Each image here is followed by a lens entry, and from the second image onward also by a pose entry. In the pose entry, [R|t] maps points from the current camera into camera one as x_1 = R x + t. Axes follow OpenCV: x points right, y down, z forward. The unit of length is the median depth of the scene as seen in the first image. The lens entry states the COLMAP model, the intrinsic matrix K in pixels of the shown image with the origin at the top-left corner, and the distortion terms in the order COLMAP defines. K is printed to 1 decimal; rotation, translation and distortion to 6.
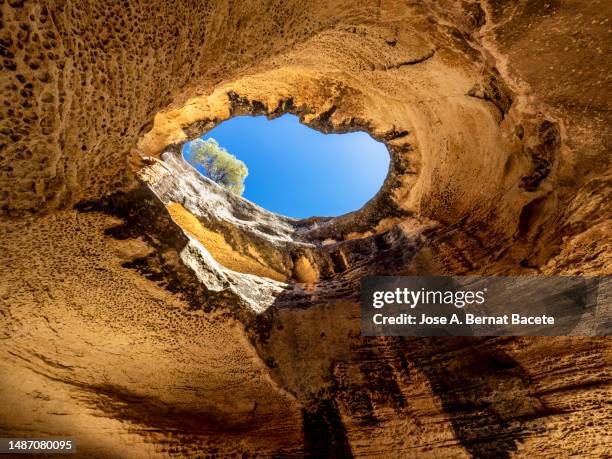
lens RADIAL K [[254.0, 0, 305.9], [0, 254.0, 228.7], [0, 0, 1]] dist [-0.012579, -0.000100]
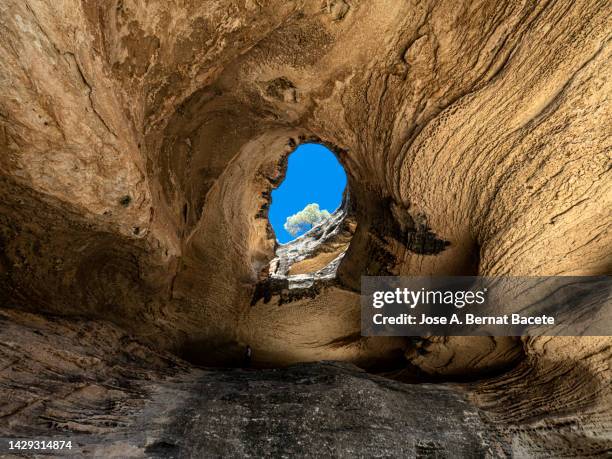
lens RADIAL K [[254.0, 0, 306.9], [0, 254.0, 229.3], [0, 0, 1]] dist [-0.012579, -0.000100]
pose [[0.249386, -0.736250, -0.629081, 0.981817], [0.787683, 0.532113, -0.310502, 0.461593], [0.563349, -0.418081, 0.712633, -0.257582]]
